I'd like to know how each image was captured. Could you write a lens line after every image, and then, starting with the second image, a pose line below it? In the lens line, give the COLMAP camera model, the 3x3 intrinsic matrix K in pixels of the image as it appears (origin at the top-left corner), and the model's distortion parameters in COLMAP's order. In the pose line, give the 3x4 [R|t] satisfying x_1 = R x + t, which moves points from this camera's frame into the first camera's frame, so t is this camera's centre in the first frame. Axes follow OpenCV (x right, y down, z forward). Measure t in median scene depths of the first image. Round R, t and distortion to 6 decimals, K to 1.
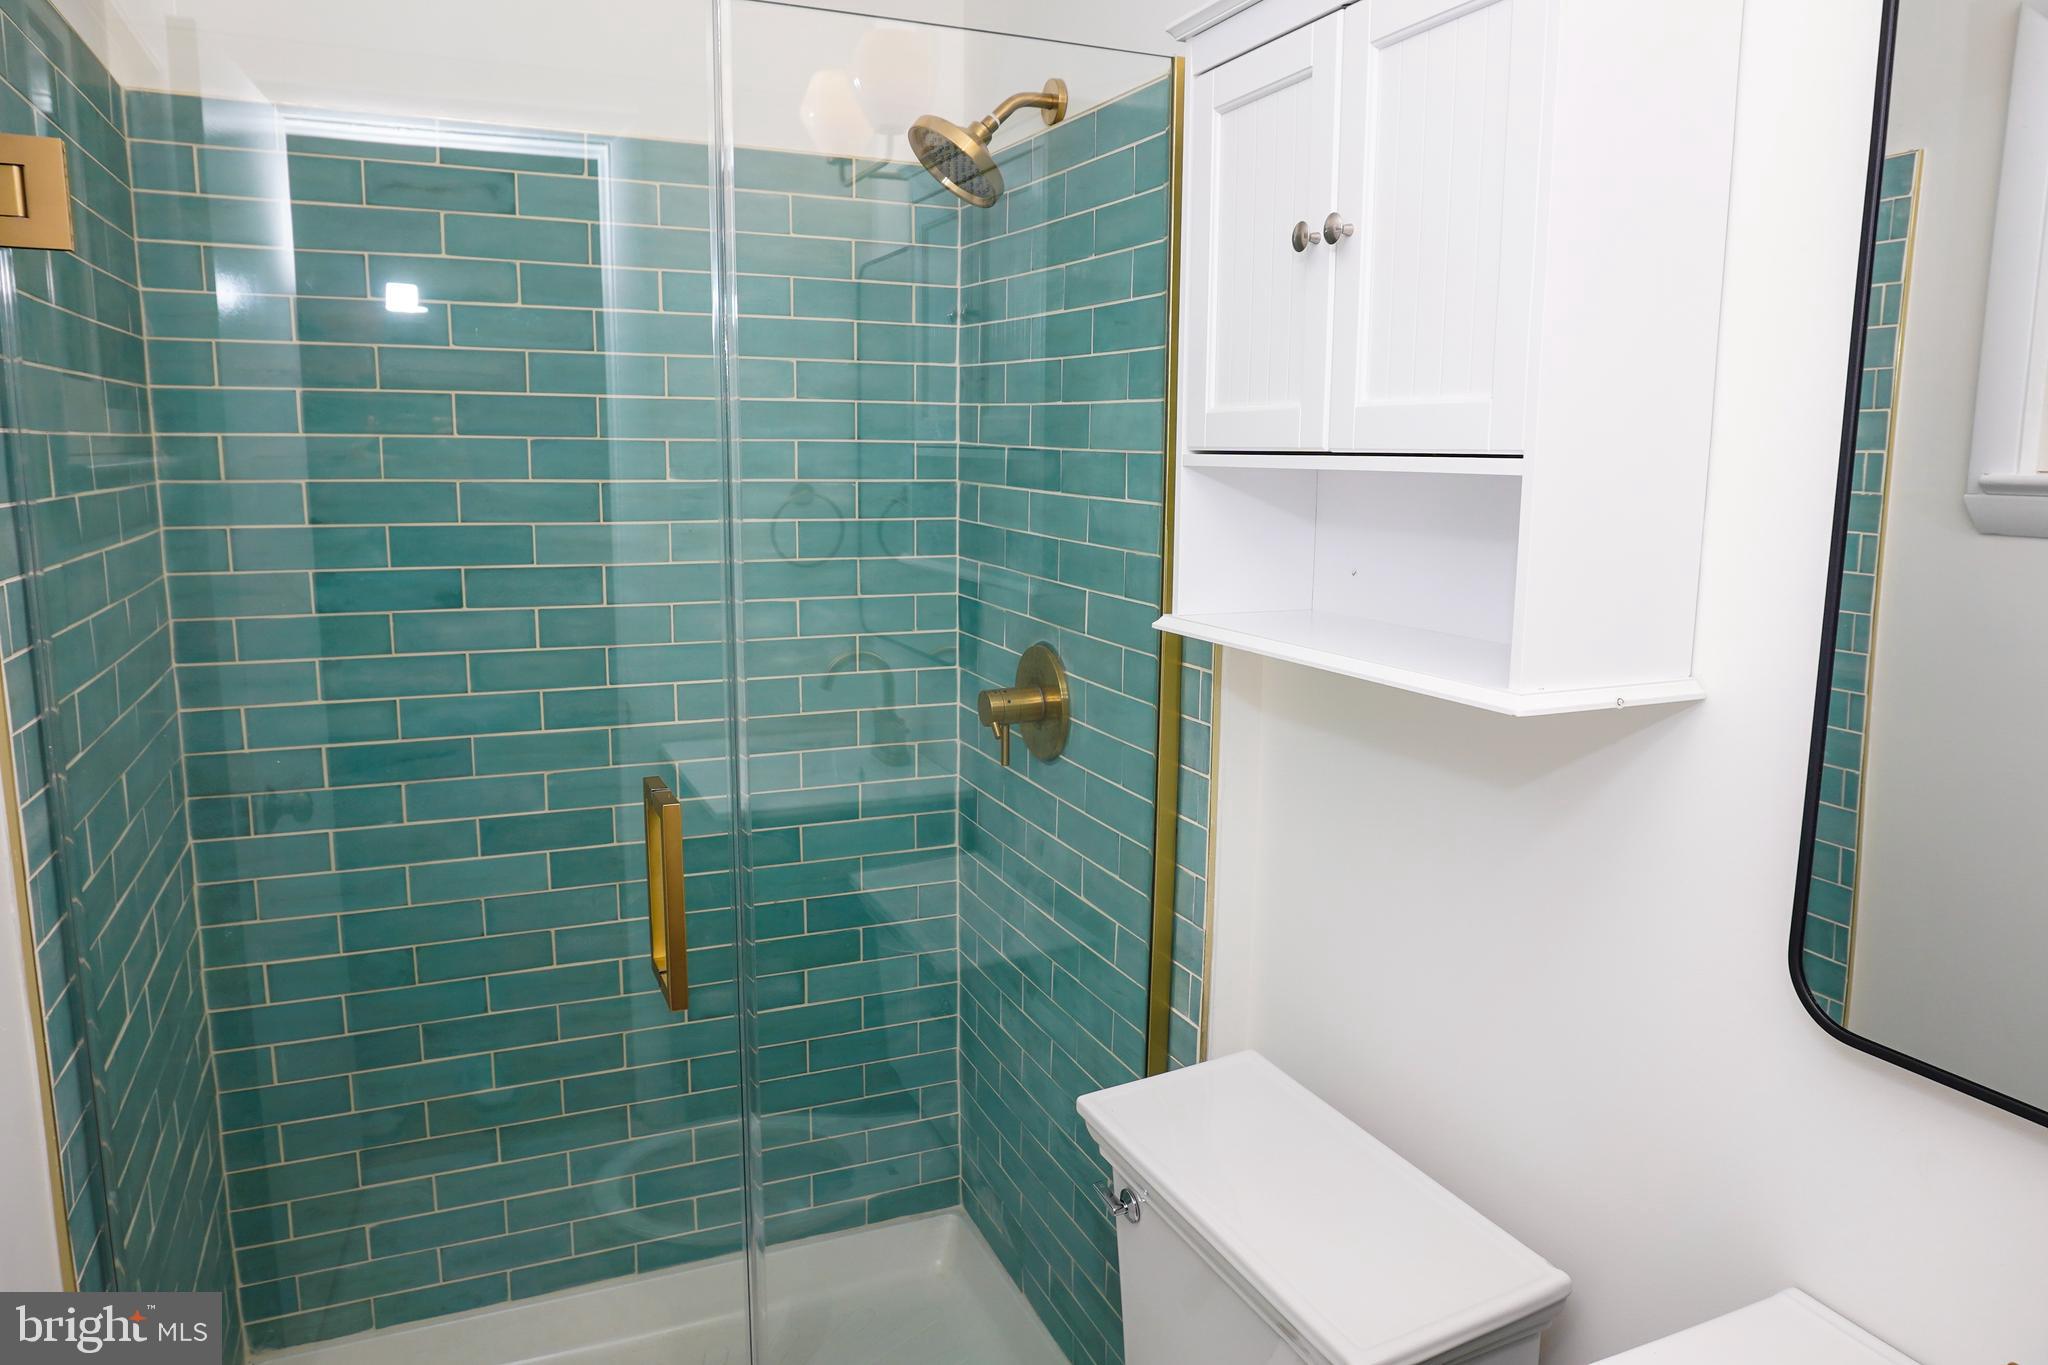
lens RADIAL K [[1377.3, 0, 1036.4], [0, 1377.3, 681.3], [0, 0, 1]] dist [-0.062010, 0.037014]
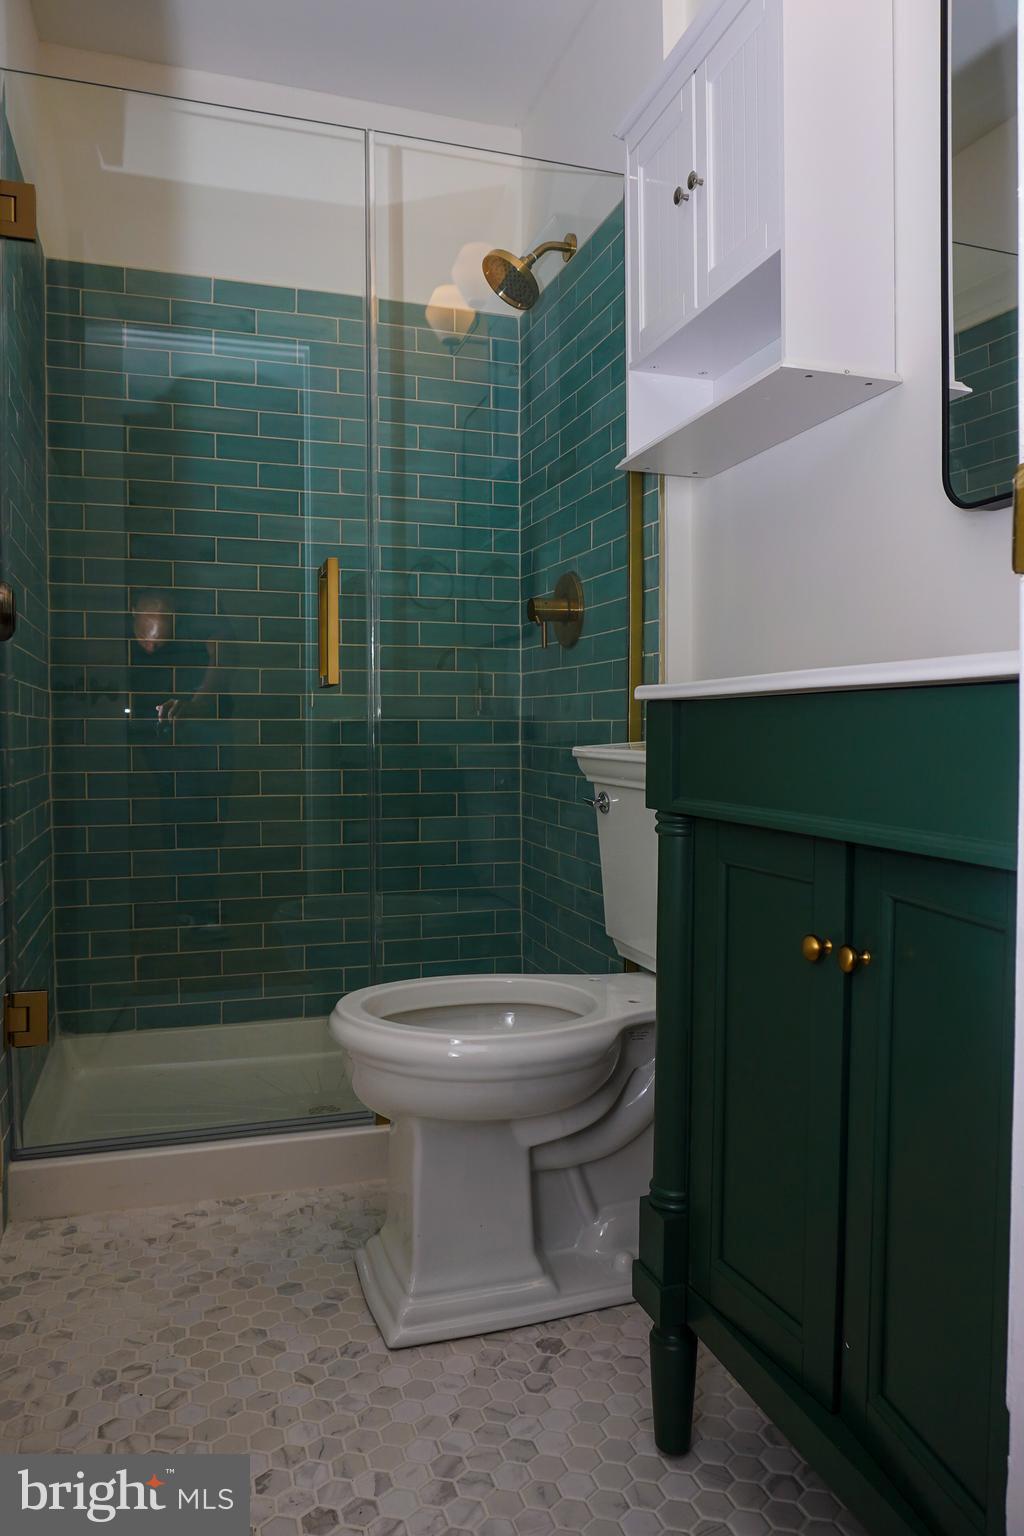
lens RADIAL K [[1039.2, 0, 500.1], [0, 1039.2, 764.4], [0, 0, 1]] dist [-0.047209, 0.040242]
pose [[0.993250, -0.012265, -0.115339, 0.072209], [-0.003943, 0.990248, -0.139259, 0.417389], [0.115922, 0.138774, 0.983516, -0.179654]]
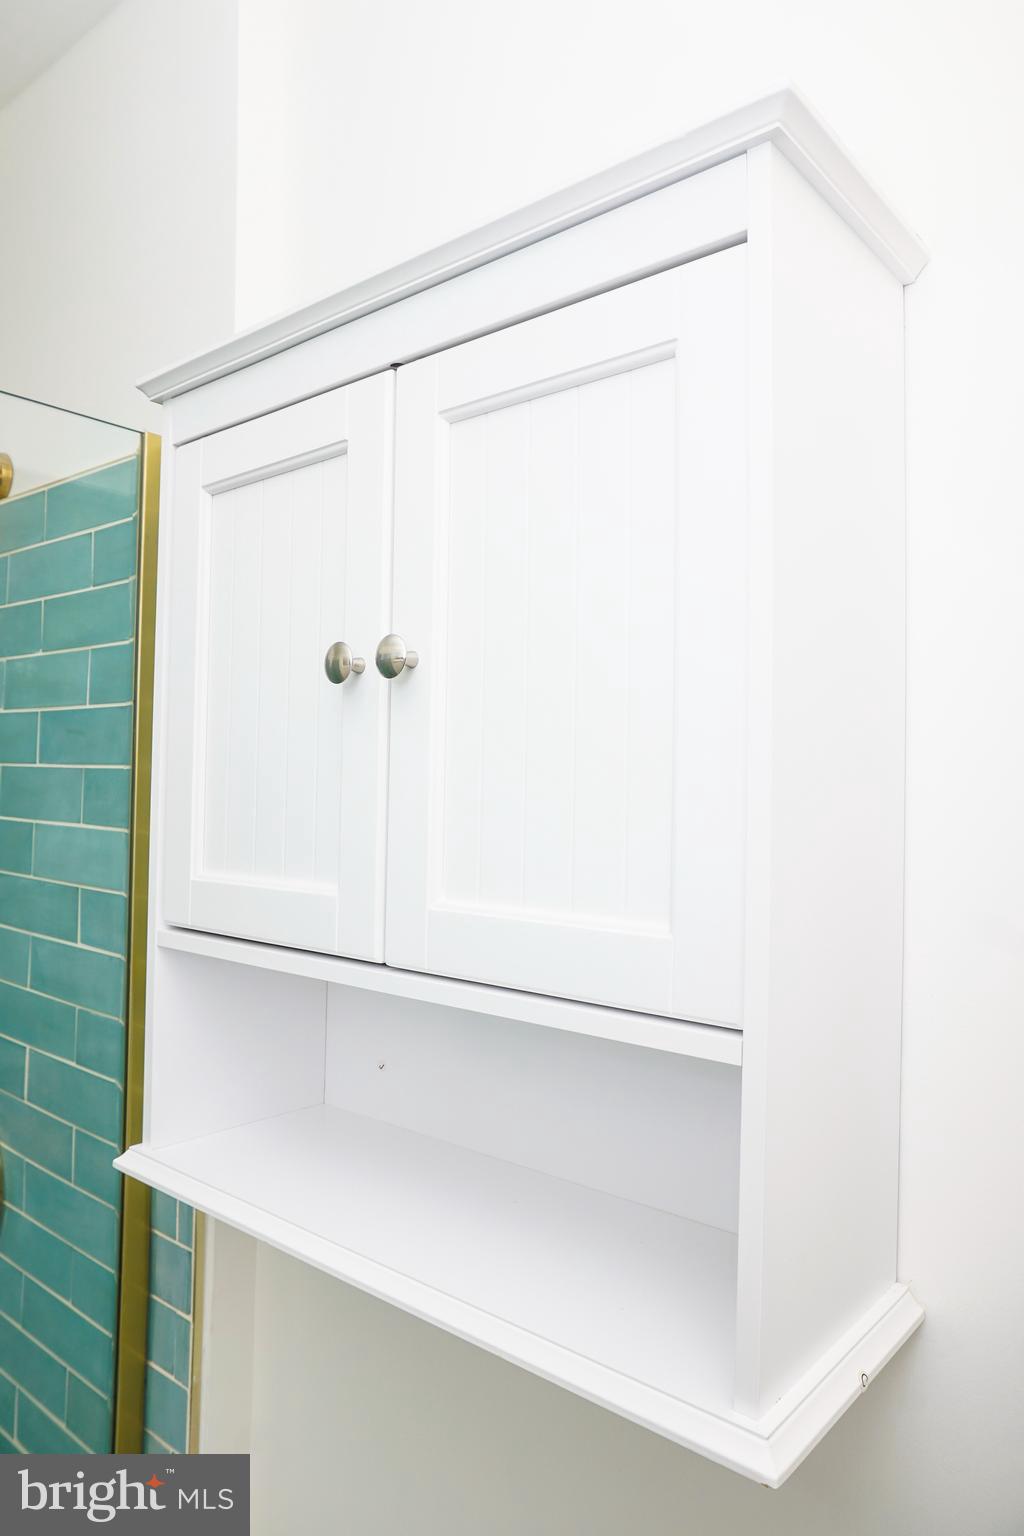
lens RADIAL K [[1026.7, 0, 540.1], [0, 1026.7, 764.3], [0, 0, 1]] dist [0.001517, 0.002566]
pose [[0.890152, 0.018552, 0.455286, 0.030468], [0.067250, 0.982880, -0.171534, -0.119341], [-0.450674, 0.183309, 0.873665, 0.337336]]
